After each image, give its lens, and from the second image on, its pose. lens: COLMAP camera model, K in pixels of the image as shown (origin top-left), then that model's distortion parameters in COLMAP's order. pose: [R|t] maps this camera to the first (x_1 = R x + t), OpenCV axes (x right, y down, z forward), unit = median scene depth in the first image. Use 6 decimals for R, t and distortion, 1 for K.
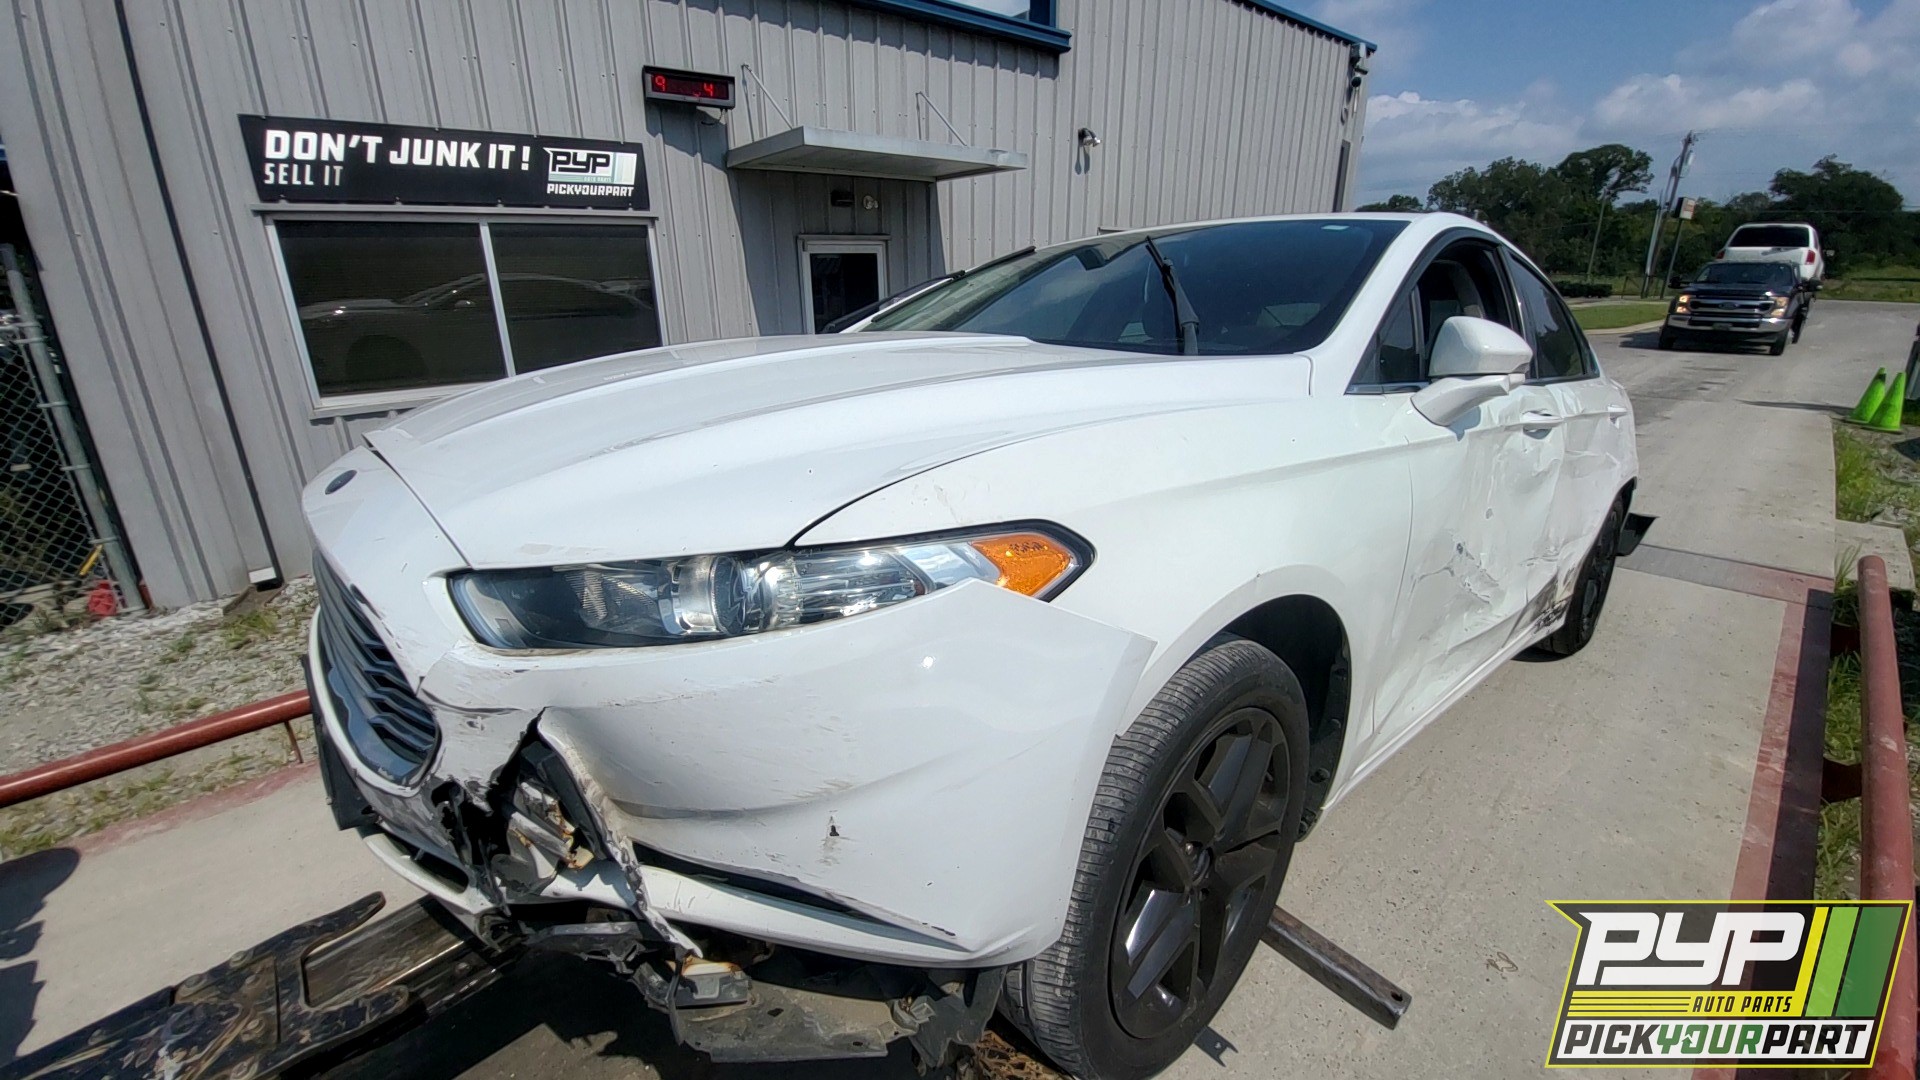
lens RADIAL K [[786.7, 0, 945.3], [0, 786.7, 519.9], [0, 0, 1]] dist [-0.003496, -0.008866]
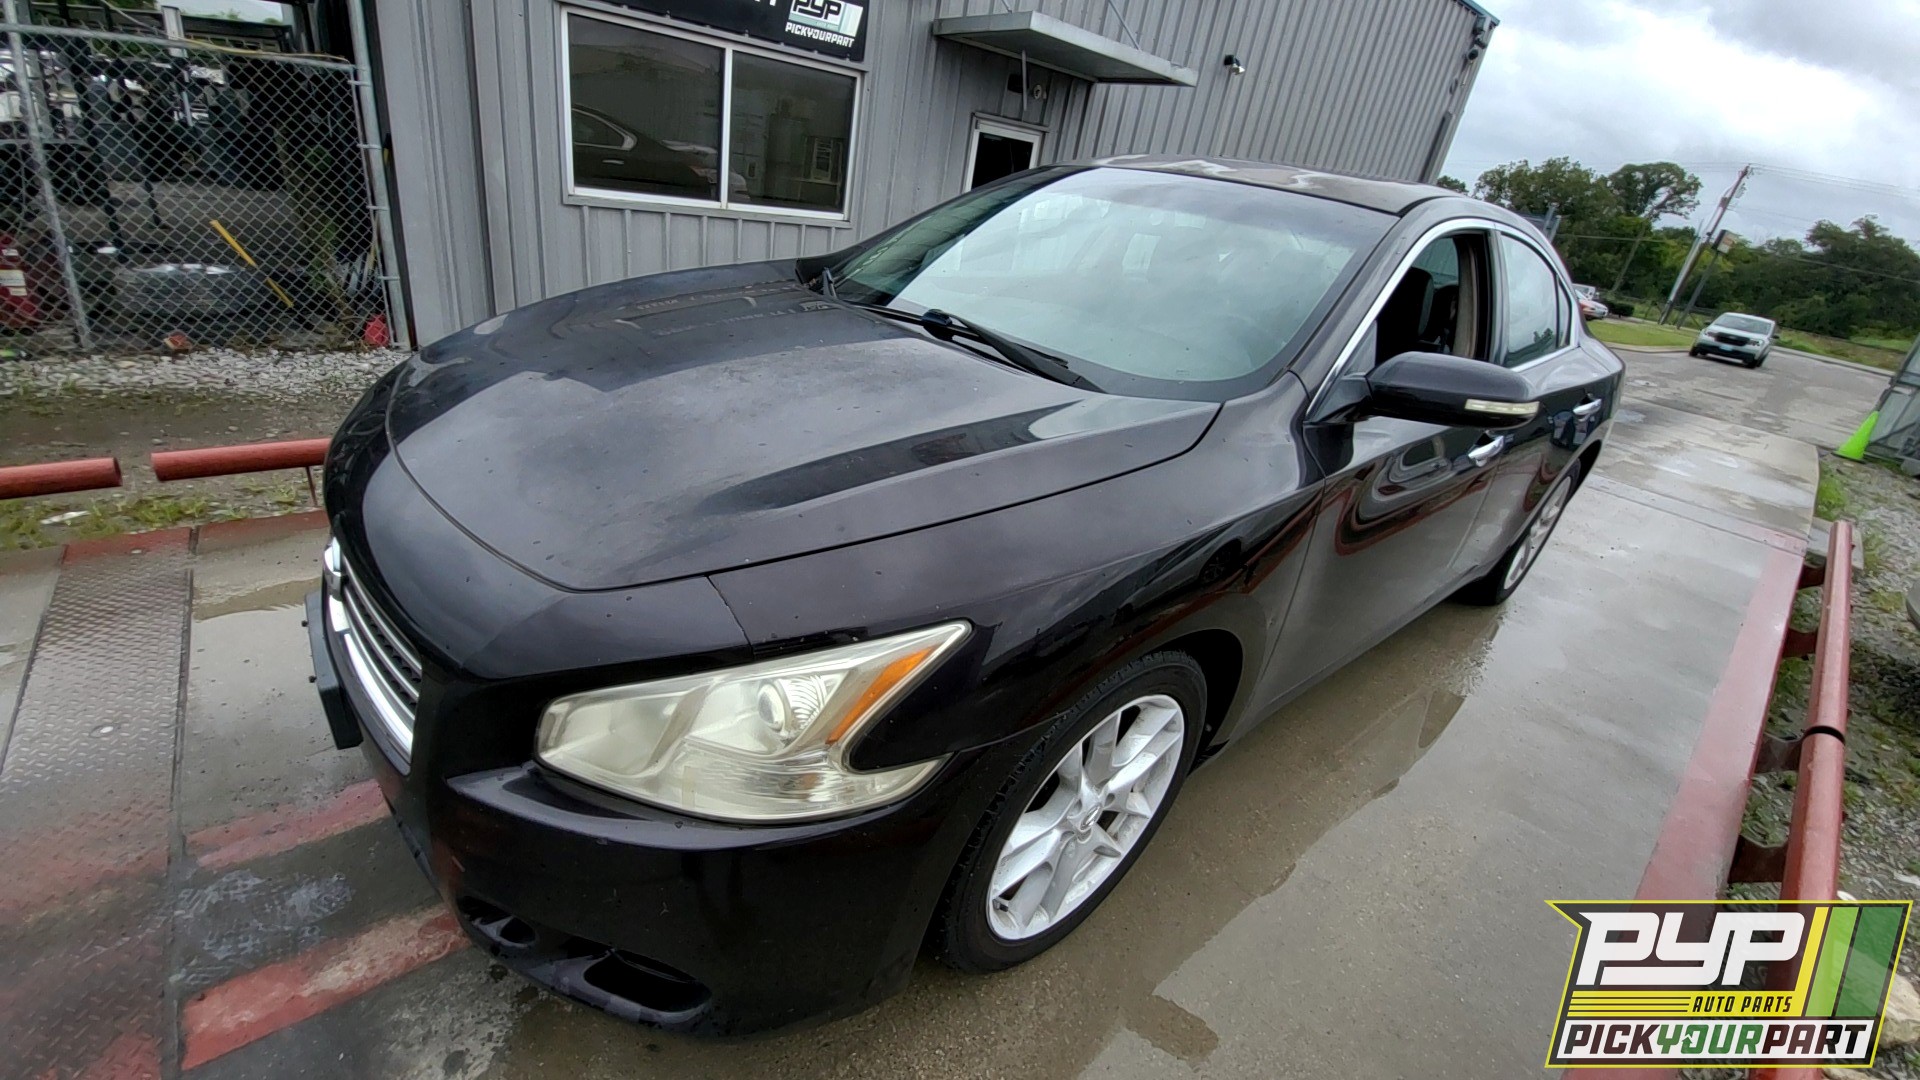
lens RADIAL K [[786.7, 0, 948.5], [0, 786.7, 534.3], [0, 0, 1]] dist [-0.003496, -0.008866]
pose [[0.986172, 0.159056, 0.046549, -0.165119], [-0.163687, 0.978760, 0.123430, 0.073190], [-0.025928, -0.129343, 0.991261, -0.134556]]
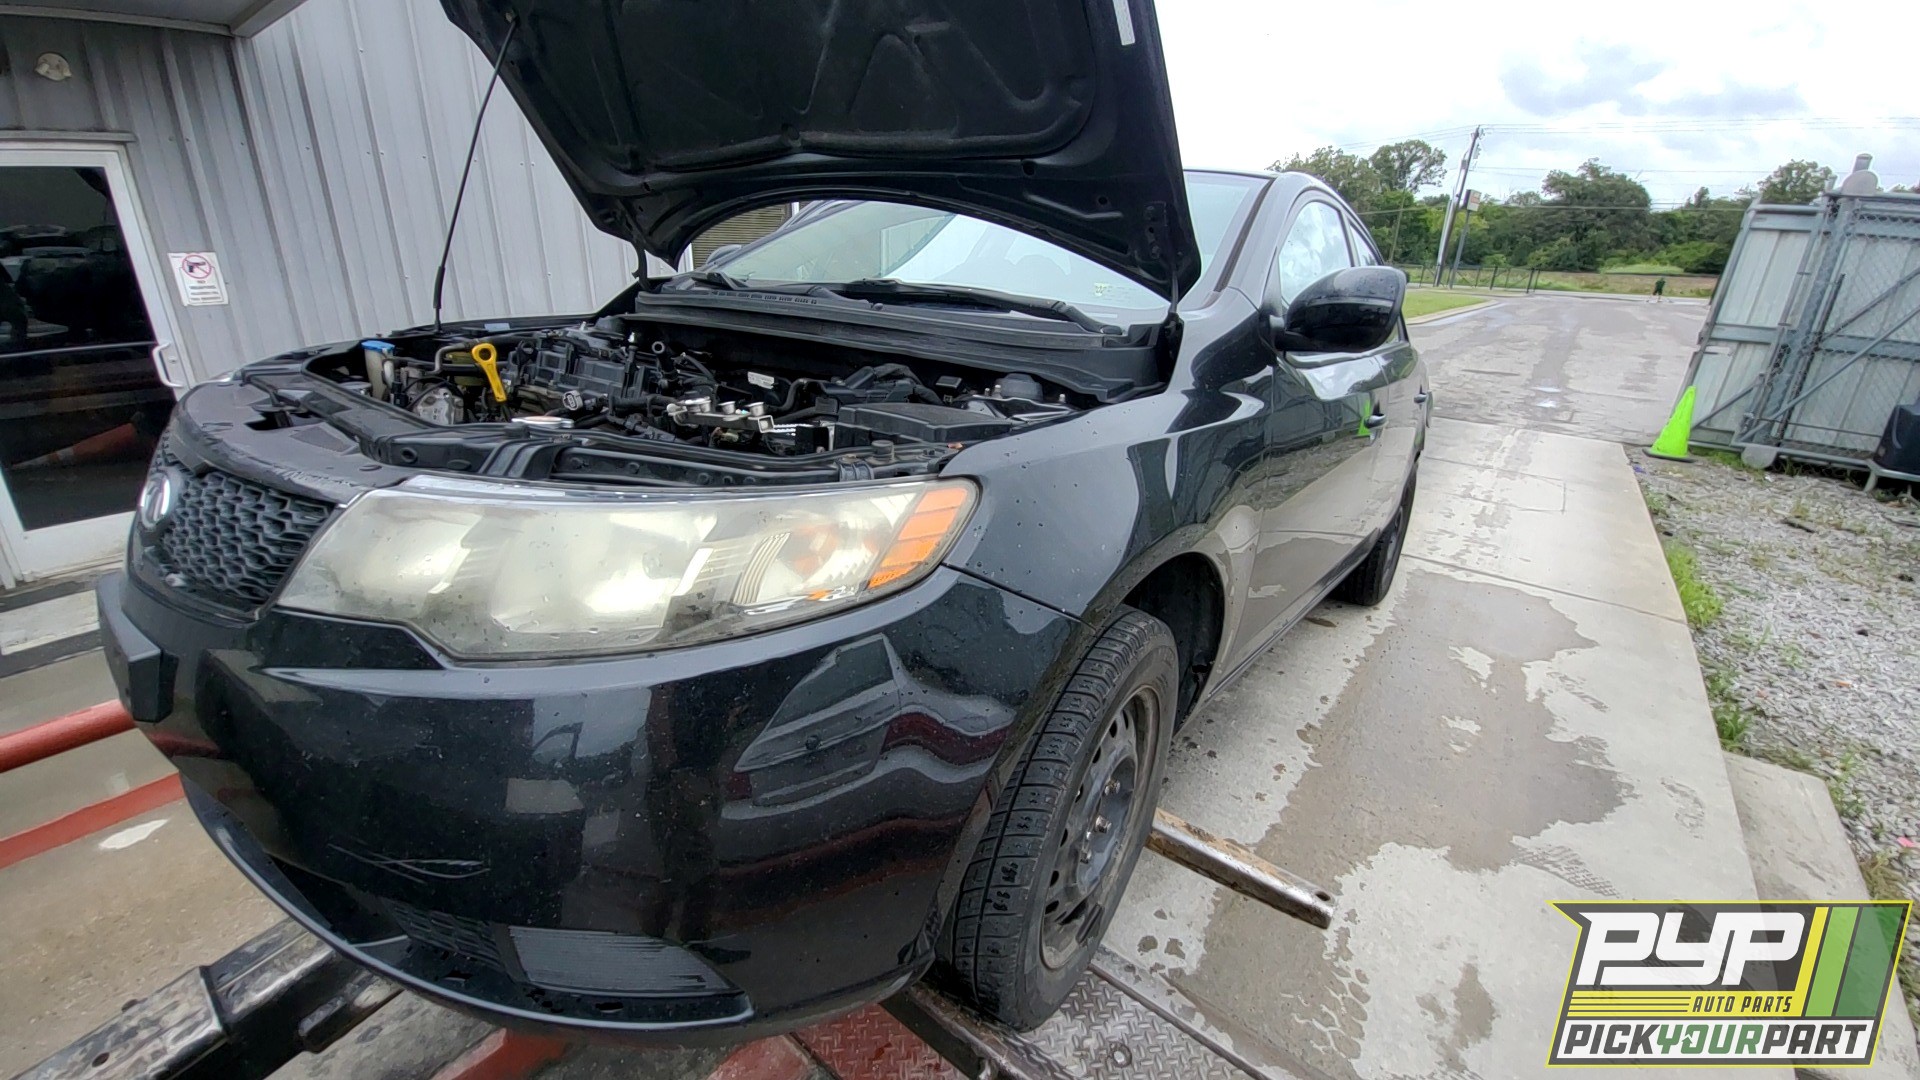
lens RADIAL K [[786.7, 0, 958.2], [0, 786.7, 535.8], [0, 0, 1]] dist [-0.003496, -0.008866]
pose [[0.982832, -0.026442, 0.182598, 0.373369], [0.016355, 0.998267, 0.056529, -0.112274], [-0.183777, -0.052572, 0.981561, 0.375019]]
